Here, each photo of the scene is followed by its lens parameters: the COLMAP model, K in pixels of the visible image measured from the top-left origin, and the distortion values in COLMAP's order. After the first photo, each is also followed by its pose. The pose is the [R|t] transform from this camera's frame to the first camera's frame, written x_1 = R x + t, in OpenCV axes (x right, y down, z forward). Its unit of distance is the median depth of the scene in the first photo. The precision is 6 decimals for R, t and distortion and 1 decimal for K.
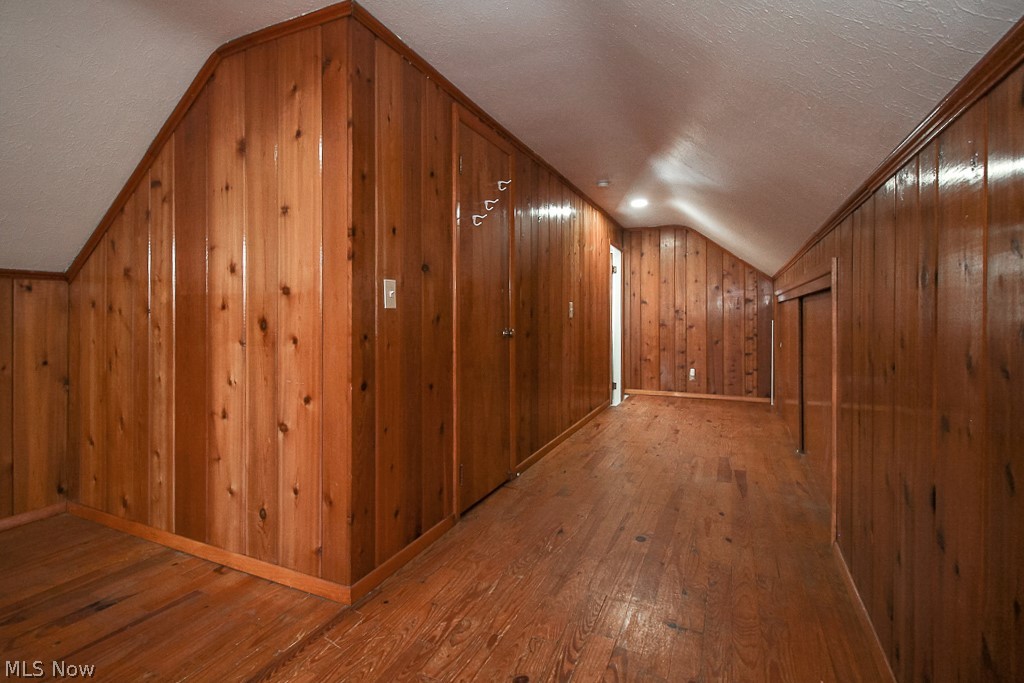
lens RADIAL K [[475.9, 0, 516.6], [0, 475.9, 319.4], [0, 0, 1]] dist [0.013404, -0.008166]
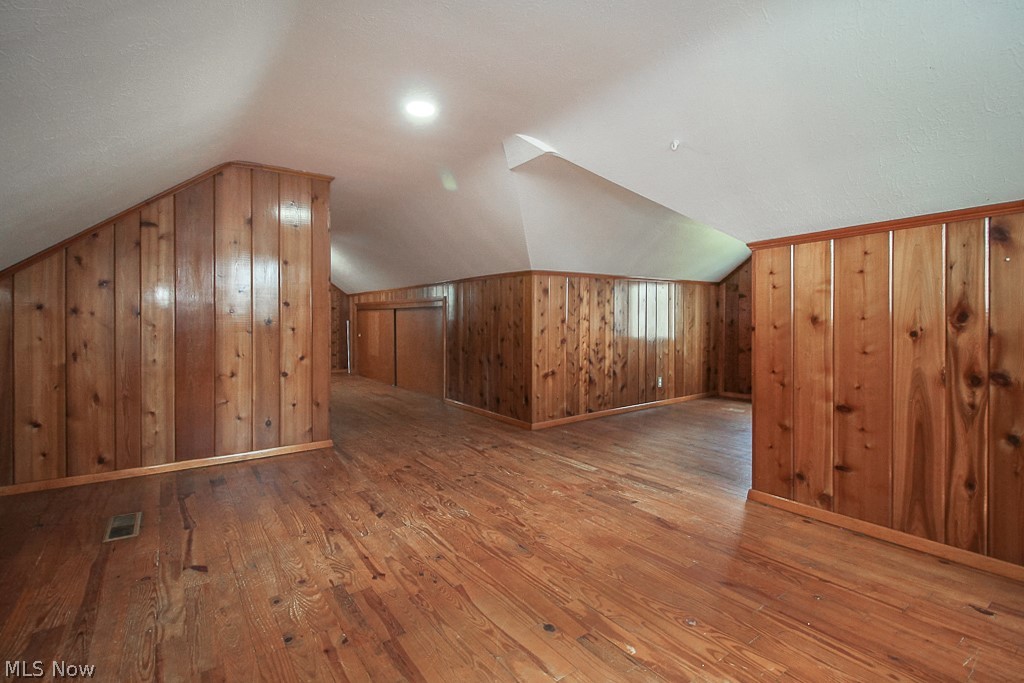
lens RADIAL K [[475.9, 0, 521.1], [0, 475.9, 319.4], [0, 0, 1]] dist [0.013404, -0.008166]
pose [[0.478168, -0.005569, 0.878251, -1.714371], [0.005591, 0.999979, 0.003297, 0.001206], [-0.878251, 0.003333, 0.478189, -0.767036]]
